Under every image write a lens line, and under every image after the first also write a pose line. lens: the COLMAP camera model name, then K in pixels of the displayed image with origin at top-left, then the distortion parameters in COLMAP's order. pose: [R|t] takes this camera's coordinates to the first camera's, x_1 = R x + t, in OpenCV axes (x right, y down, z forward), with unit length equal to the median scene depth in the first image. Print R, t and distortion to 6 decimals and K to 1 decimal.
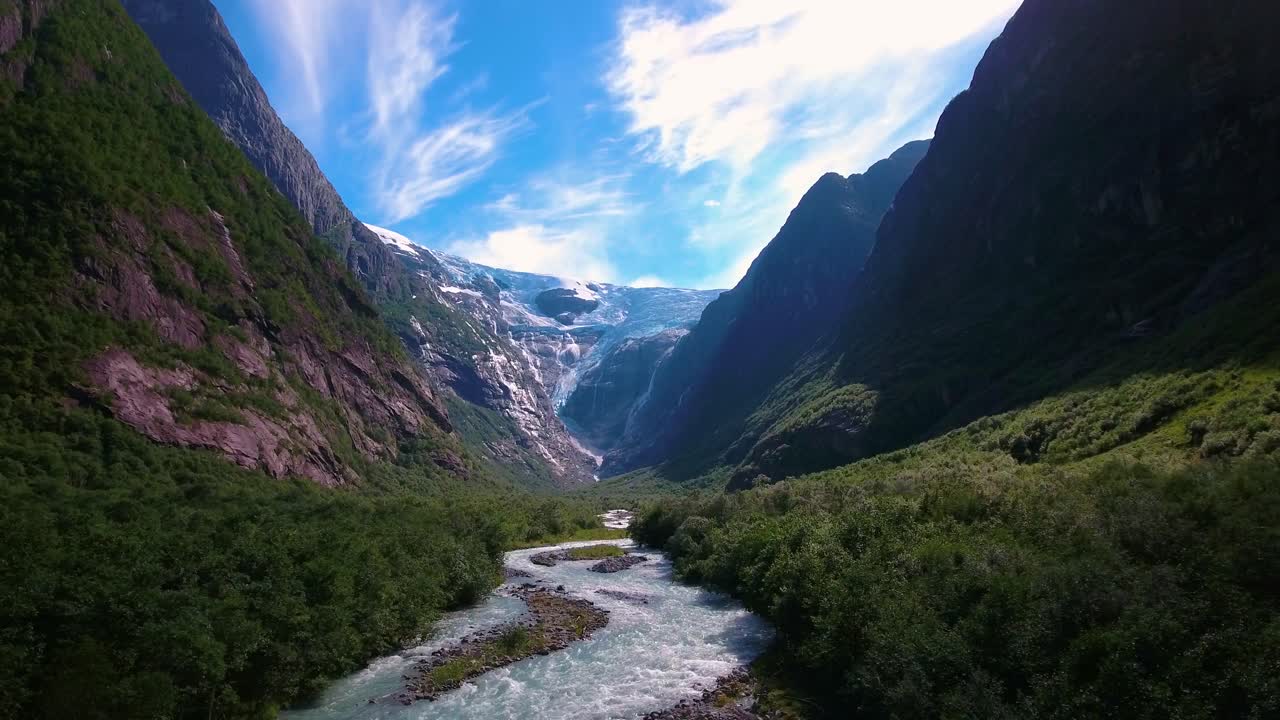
lens RADIAL K [[1469.7, 0, 640.3], [0, 1469.7, 360.9], [0, 0, 1]] dist [-0.030641, 0.000000]
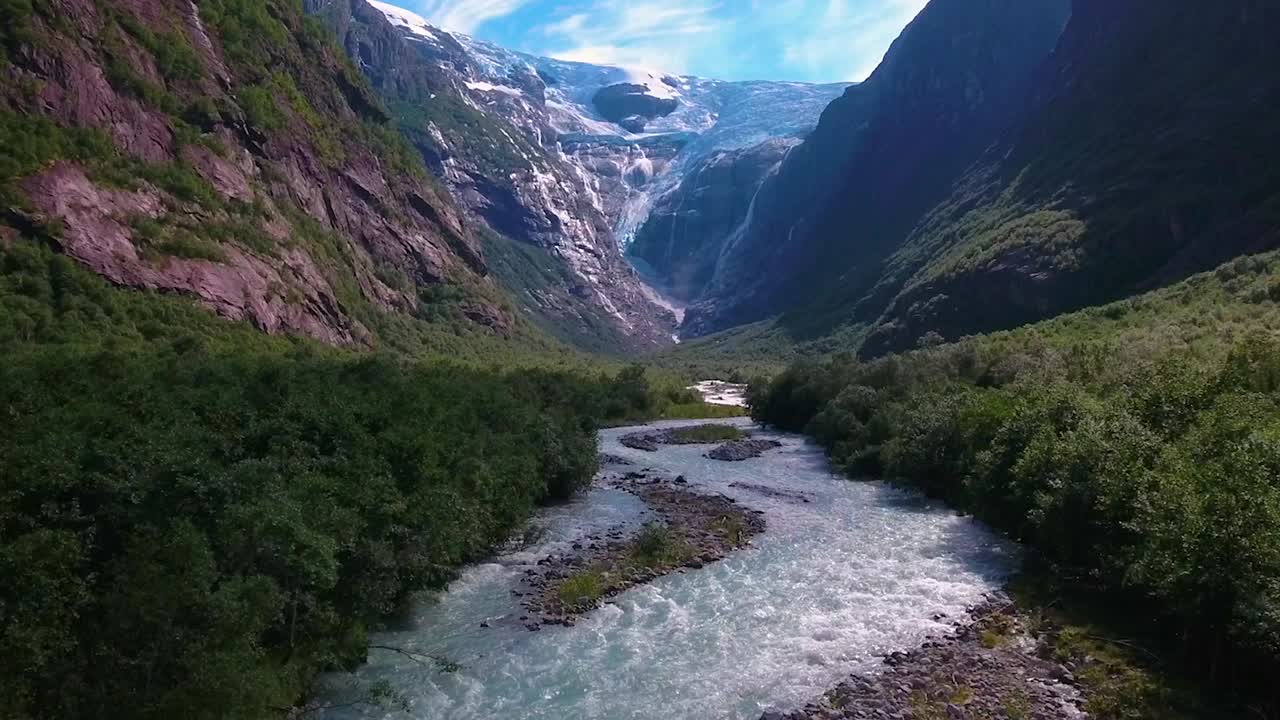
lens RADIAL K [[2306.8, 0, 639.9], [0, 2306.8, 359.7], [0, 0, 1]] dist [-0.055985, 0.000000]
pose [[0.986502, 0.014484, -0.163105, 0.139928], [0.003585, 0.993931, 0.109944, -0.037583], [0.163708, -0.109045, 0.980464, -0.147026]]
